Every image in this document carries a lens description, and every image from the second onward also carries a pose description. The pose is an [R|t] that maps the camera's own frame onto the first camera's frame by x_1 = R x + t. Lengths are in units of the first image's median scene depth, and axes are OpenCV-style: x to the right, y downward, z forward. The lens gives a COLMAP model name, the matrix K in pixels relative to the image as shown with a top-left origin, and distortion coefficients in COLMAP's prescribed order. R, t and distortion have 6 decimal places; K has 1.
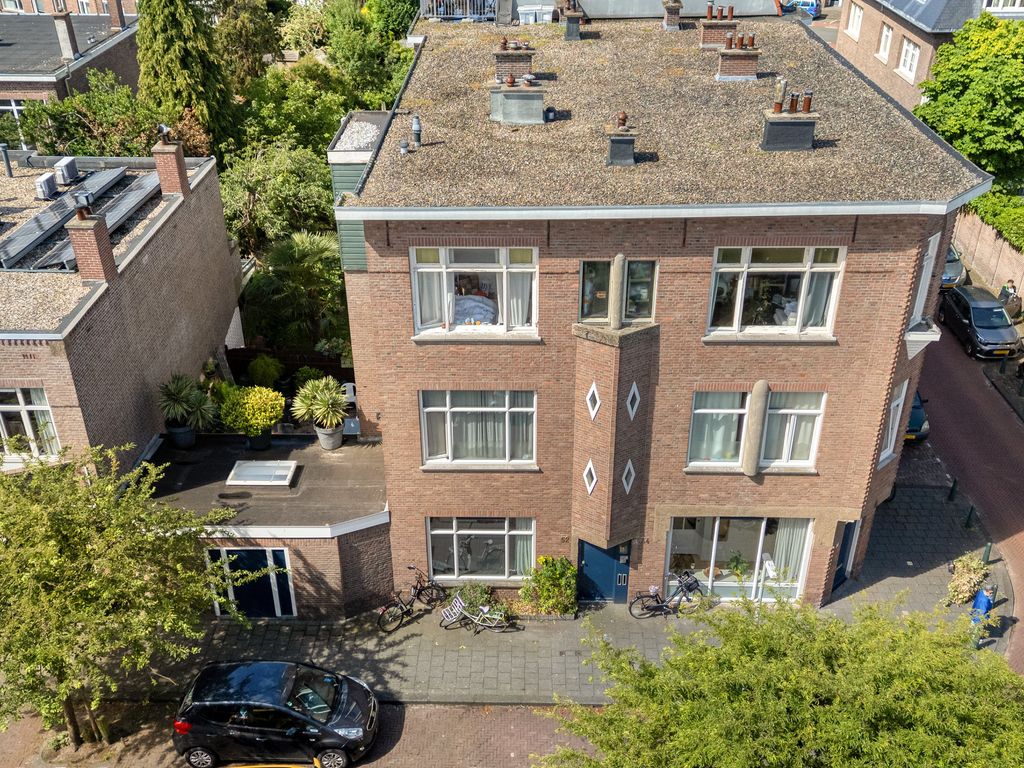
lens RADIAL K [[994.5, 0, 512.0], [0, 994.5, 384.0], [0, 0, 1]] dist [0.007589, -0.000690]
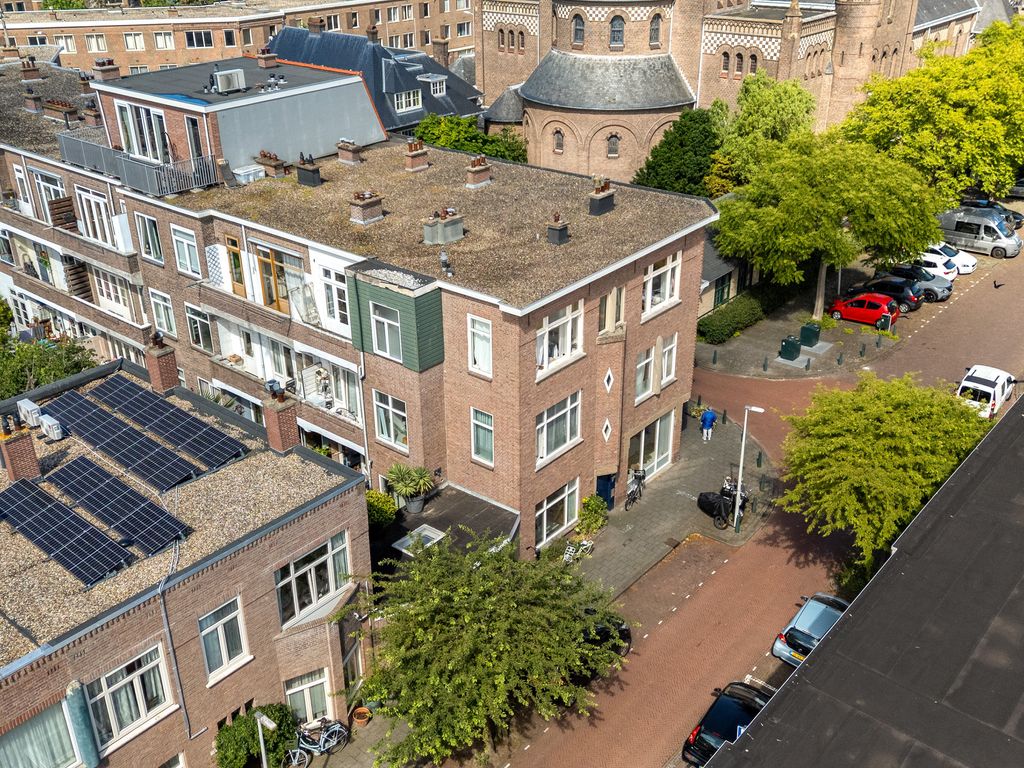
lens RADIAL K [[994.5, 0, 512.0], [0, 994.5, 384.0], [0, 0, 1]] dist [0.007589, -0.000690]
pose [[0.633016, -0.351891, 0.689538, -1.137808], [0.401386, 0.910828, 0.096337, -0.197359], [-0.661951, 0.215788, 0.717814, -0.067876]]
